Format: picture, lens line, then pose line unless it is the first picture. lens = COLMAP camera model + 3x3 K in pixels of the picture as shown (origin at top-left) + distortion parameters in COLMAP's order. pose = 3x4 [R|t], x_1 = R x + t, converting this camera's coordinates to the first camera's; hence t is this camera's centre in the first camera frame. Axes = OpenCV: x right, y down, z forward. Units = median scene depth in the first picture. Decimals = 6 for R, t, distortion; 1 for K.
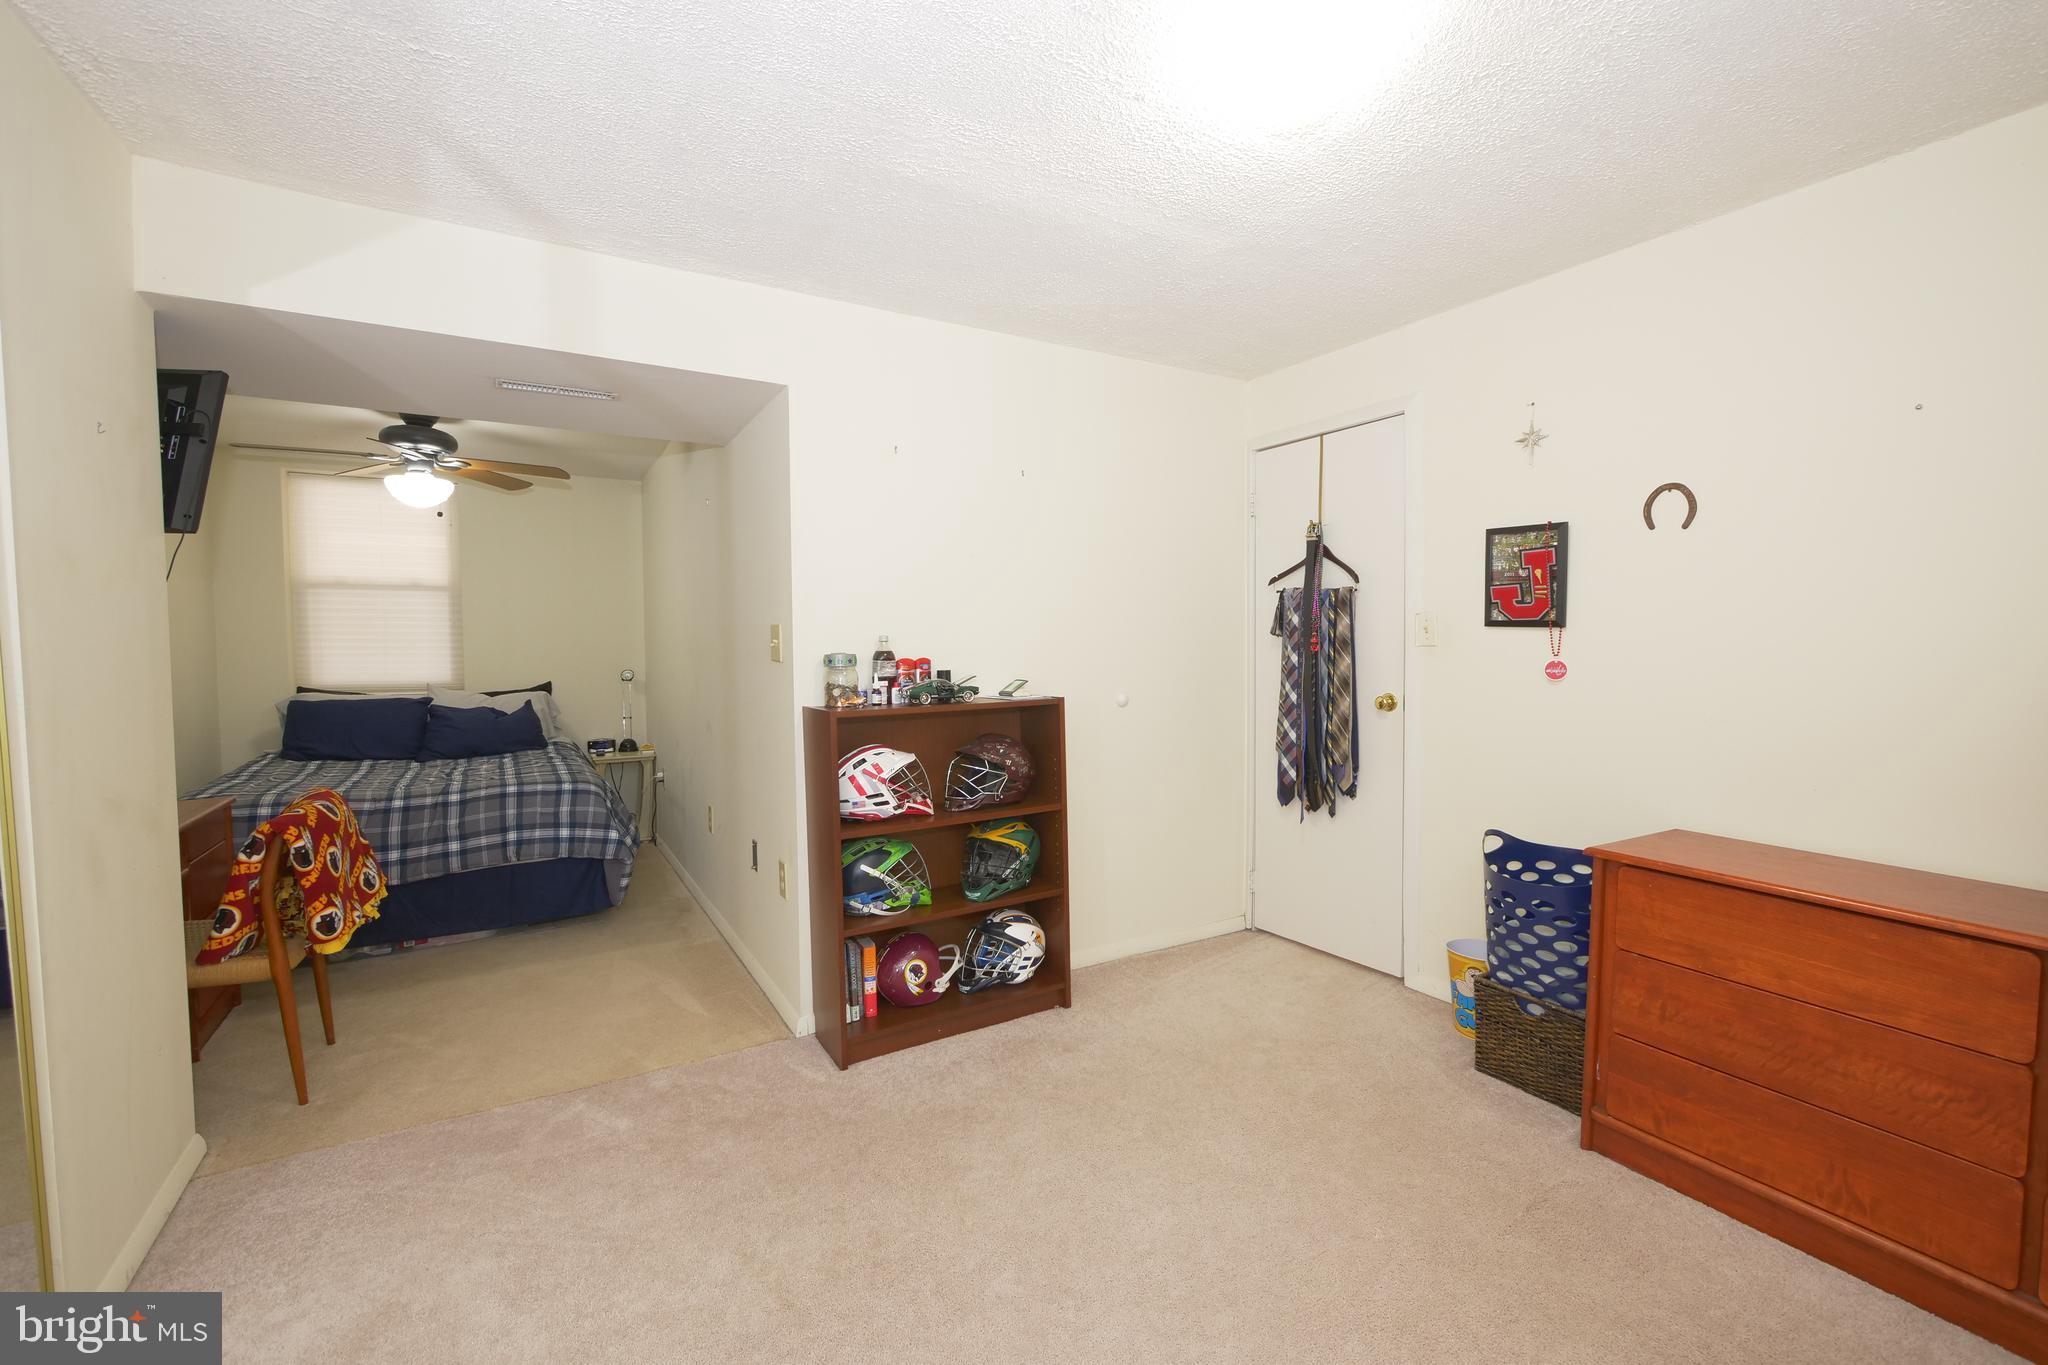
lens RADIAL K [[856.8, 0, 1015.2], [0, 856.8, 690.3], [0, 0, 1]] dist [-0.001507, -0.000149]
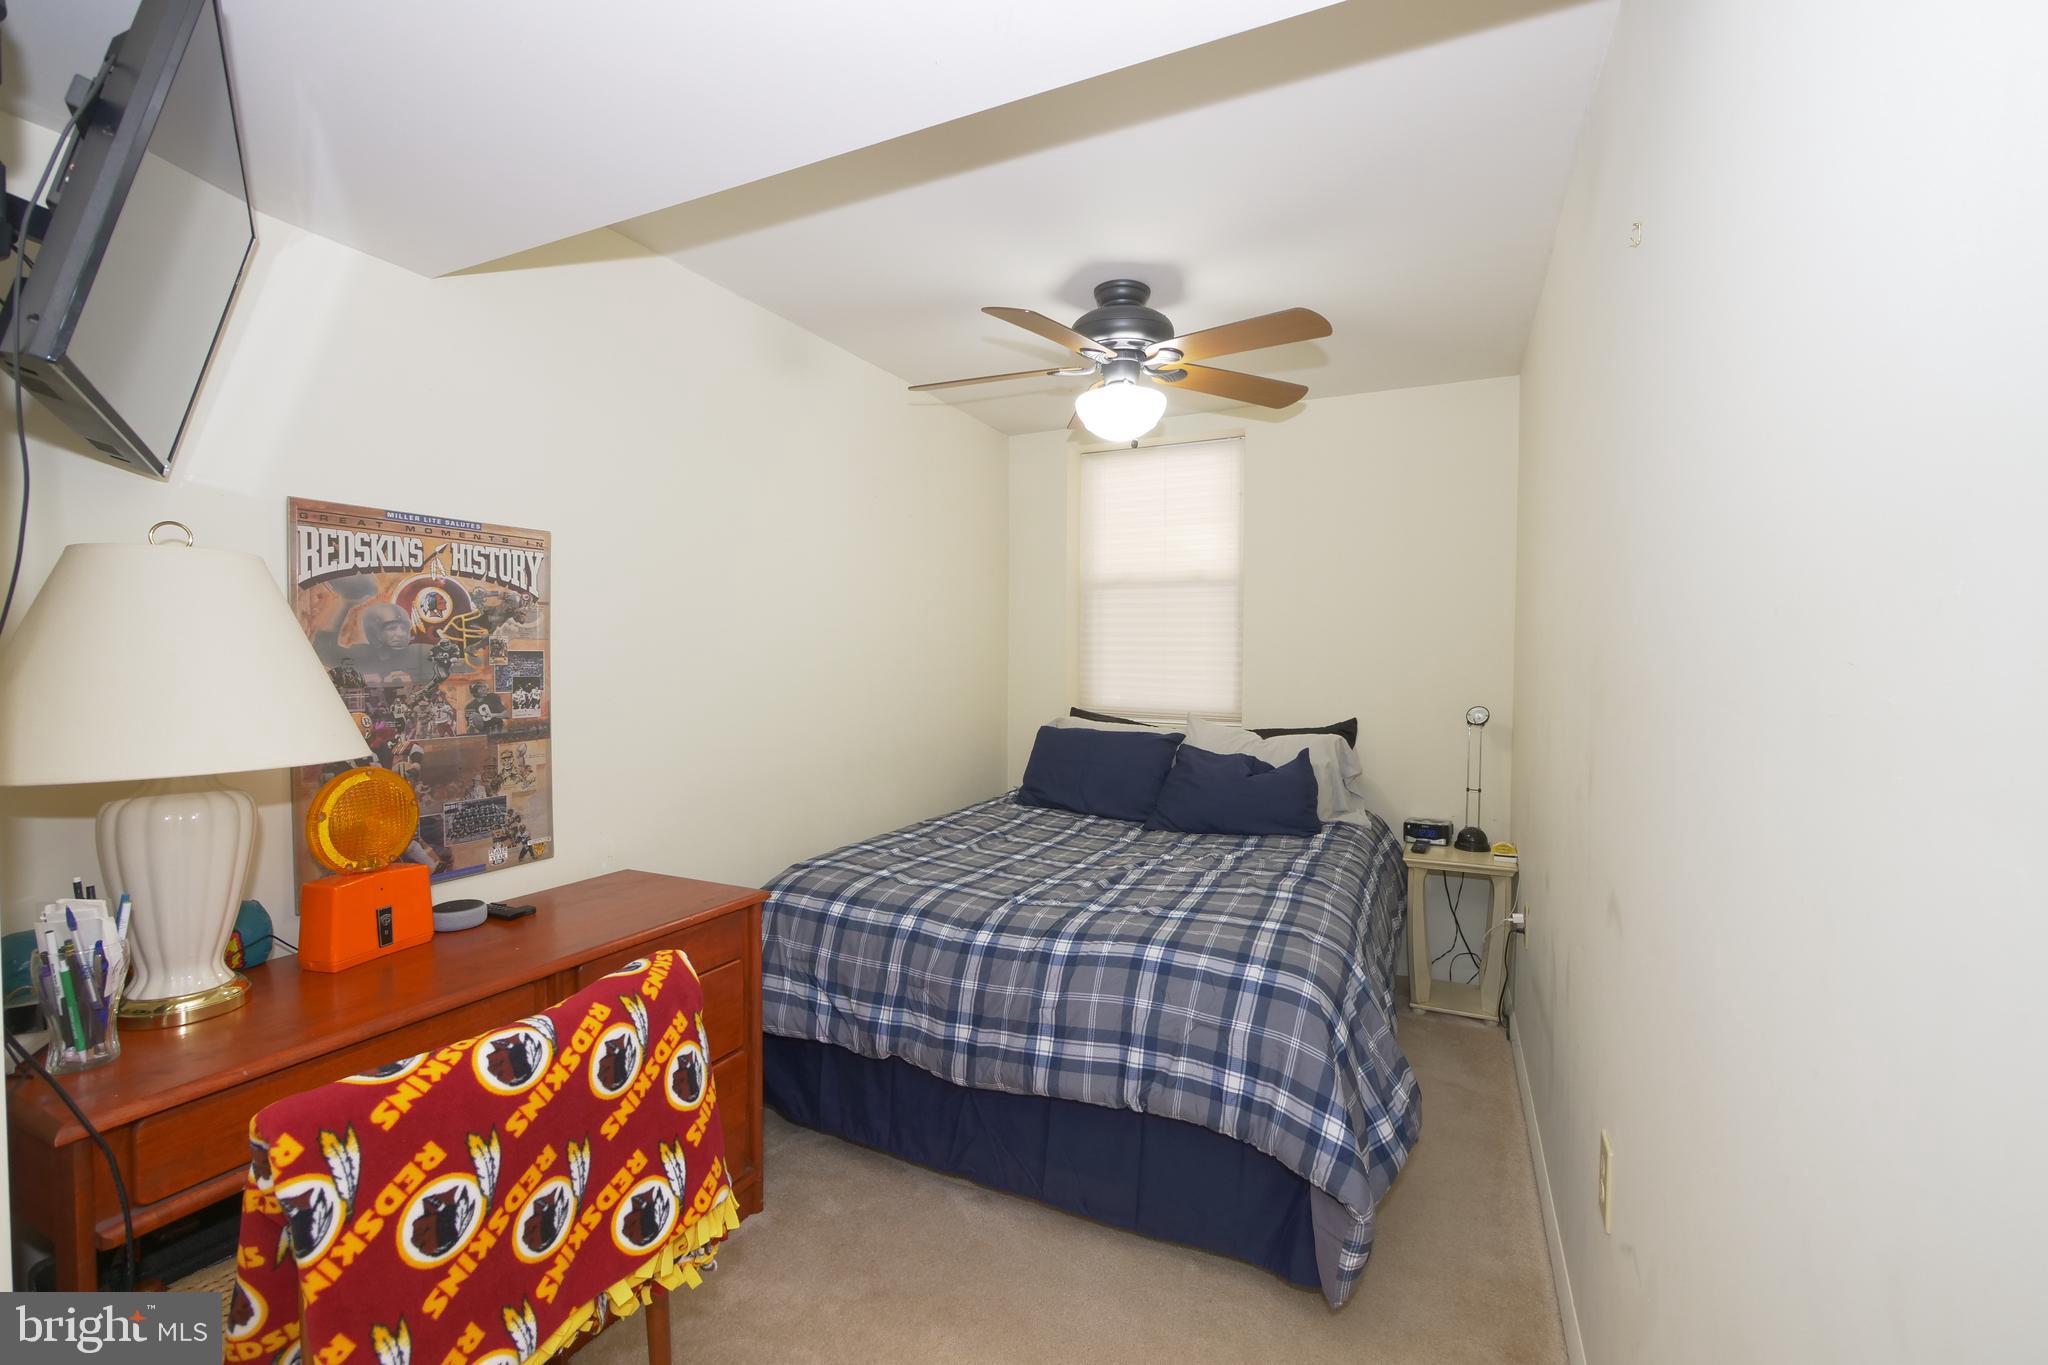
lens RADIAL K [[863.6, 0, 1027.1], [0, 863.6, 679.9], [0, 0, 1]] dist [-0.002509, -0.000415]
pose [[0.559033, 0.030645, -0.828579, -0.204614], [-0.055537, 0.998457, -0.000543, -0.034428], [0.827283, 0.046320, 0.559872, 0.603711]]
